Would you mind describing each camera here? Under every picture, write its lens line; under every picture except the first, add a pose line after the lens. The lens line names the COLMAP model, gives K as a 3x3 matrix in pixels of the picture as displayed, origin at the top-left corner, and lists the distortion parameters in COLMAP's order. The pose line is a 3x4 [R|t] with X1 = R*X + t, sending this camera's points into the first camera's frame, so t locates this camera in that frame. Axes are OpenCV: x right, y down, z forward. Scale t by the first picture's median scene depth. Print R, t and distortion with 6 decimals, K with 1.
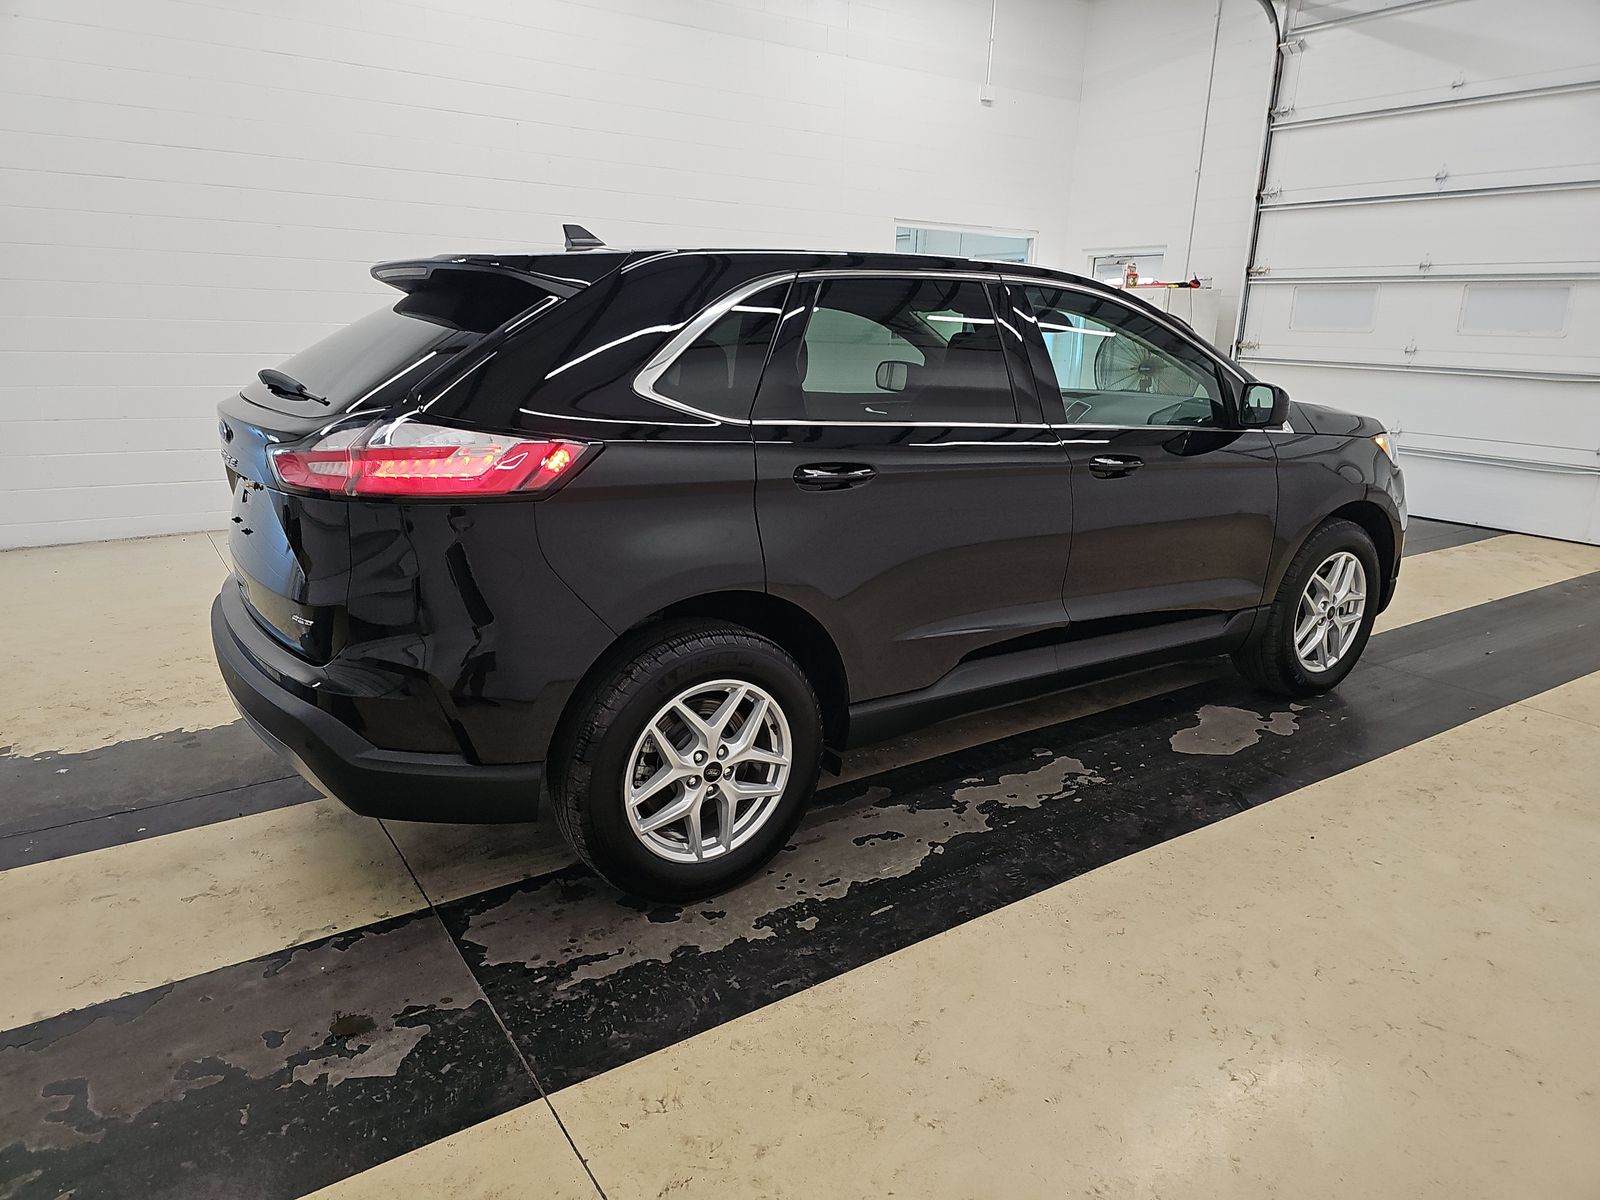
lens RADIAL K [[1065.6, 0, 800.0], [0, 1065.6, 600.0], [0, 0, 1]] dist [0.035379, -0.029876]
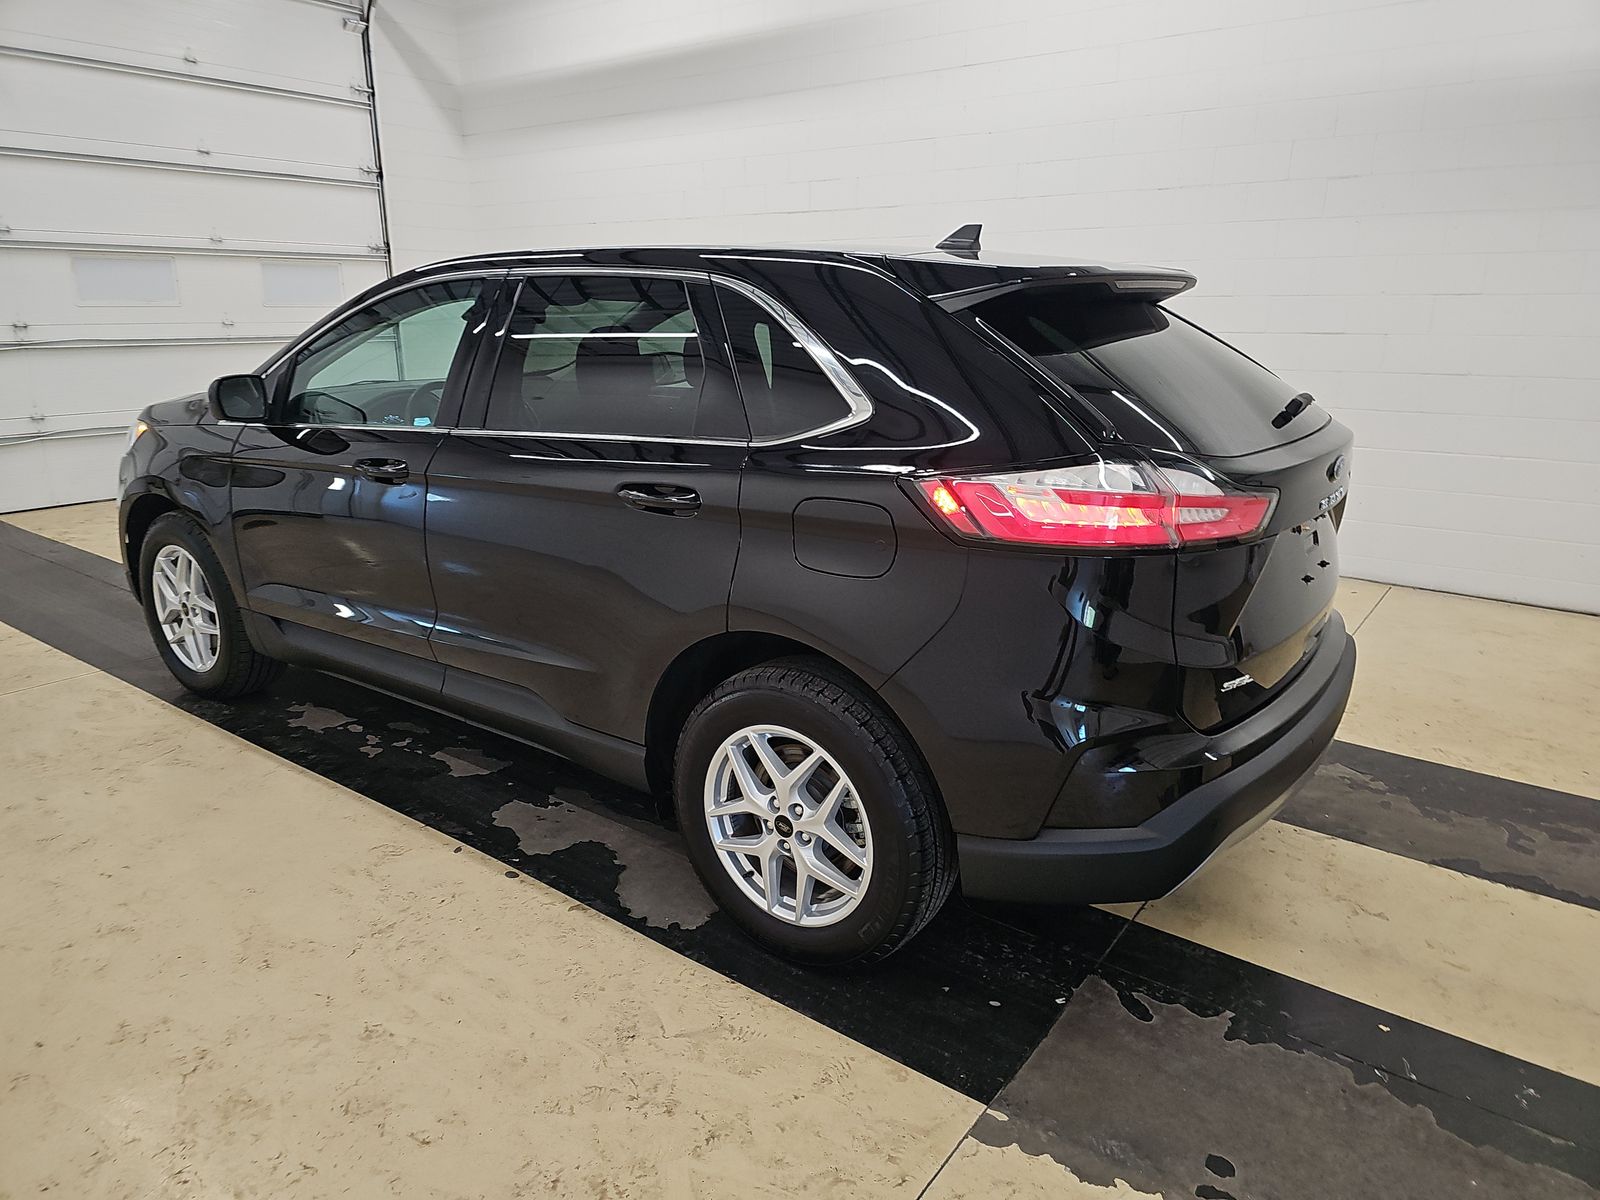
lens RADIAL K [[1045.1, 0, 790.0], [0, 1045.1, 606.5], [0, 0, 1]] dist [0.028800, -0.006859]
pose [[-0.335627, -0.295003, 0.894610, -0.992812], [0.230456, 0.895124, 0.381631, -0.417977], [-0.913370, 0.334254, -0.232443, 1.373497]]
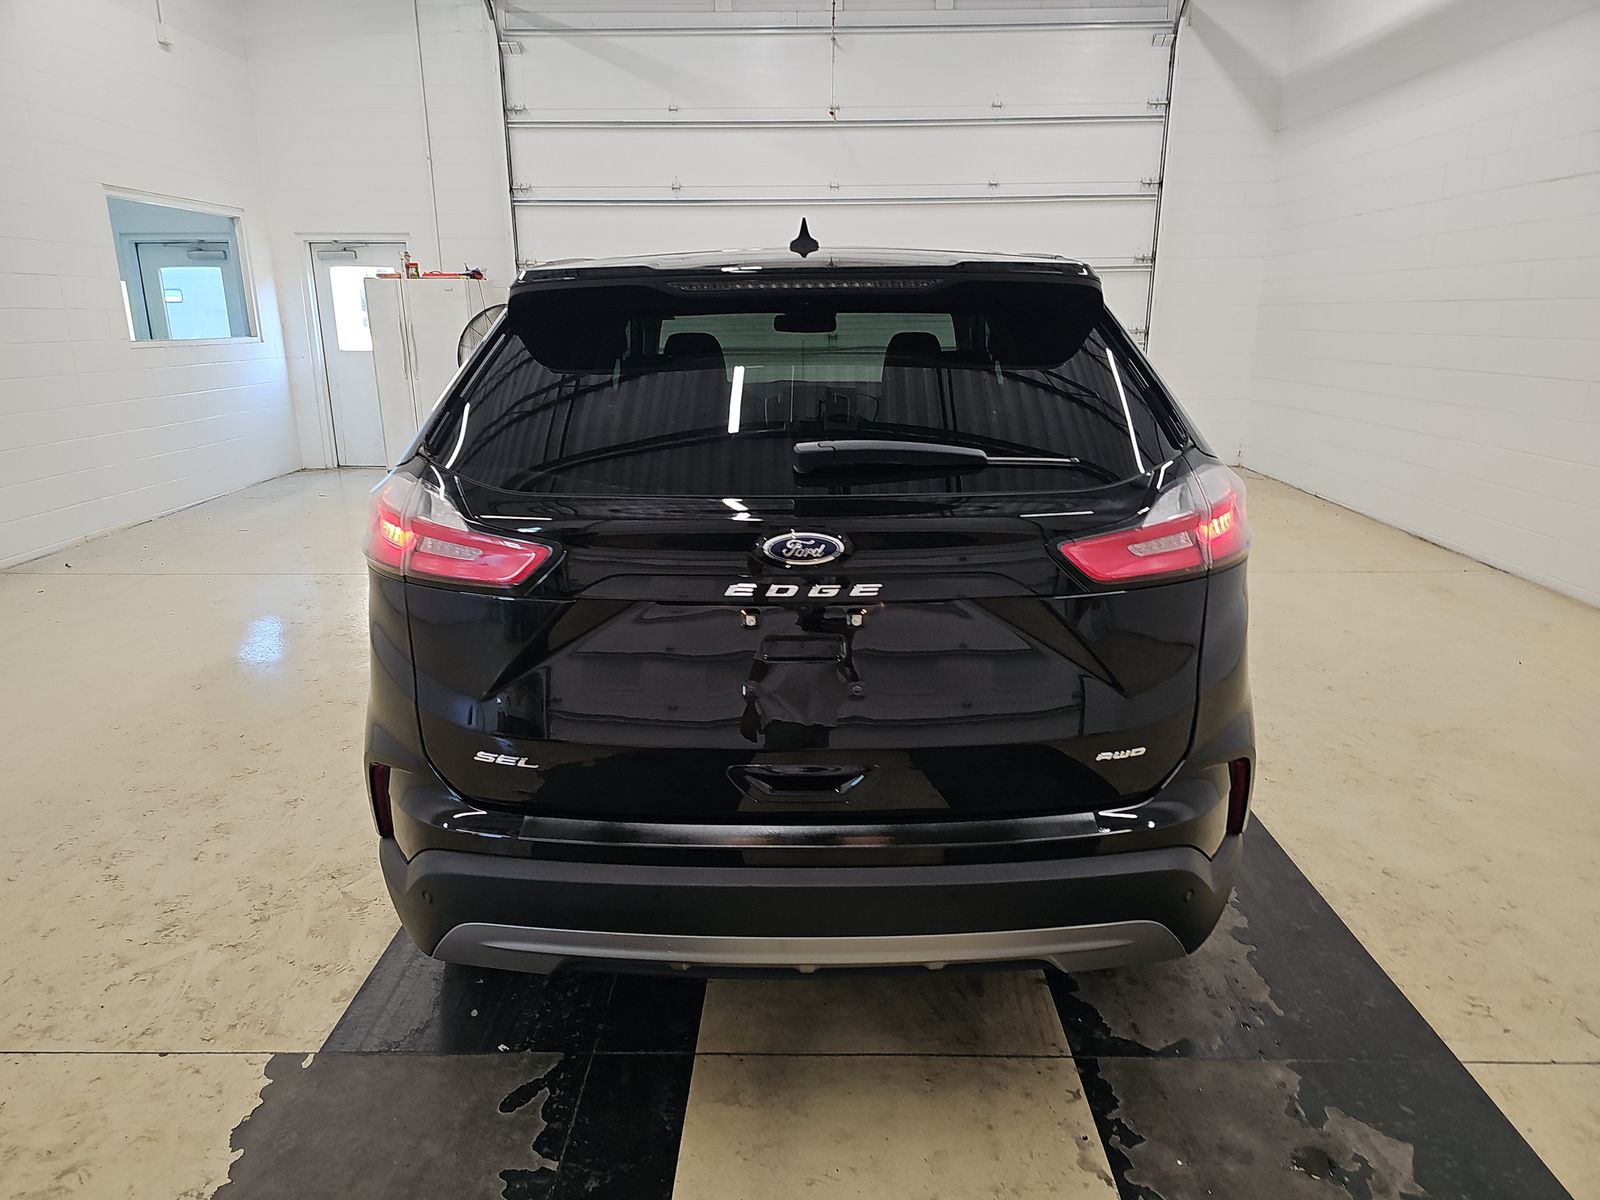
lens RADIAL K [[1045.1, 0, 790.0], [0, 1045.1, 606.5], [0, 0, 1]] dist [0.028800, -0.006859]
pose [[0.568035, -0.256178, 0.782119, -0.842387], [0.230935, 0.961755, 0.147294, -0.187367], [-0.789940, 0.096950, 0.605471, 0.524398]]
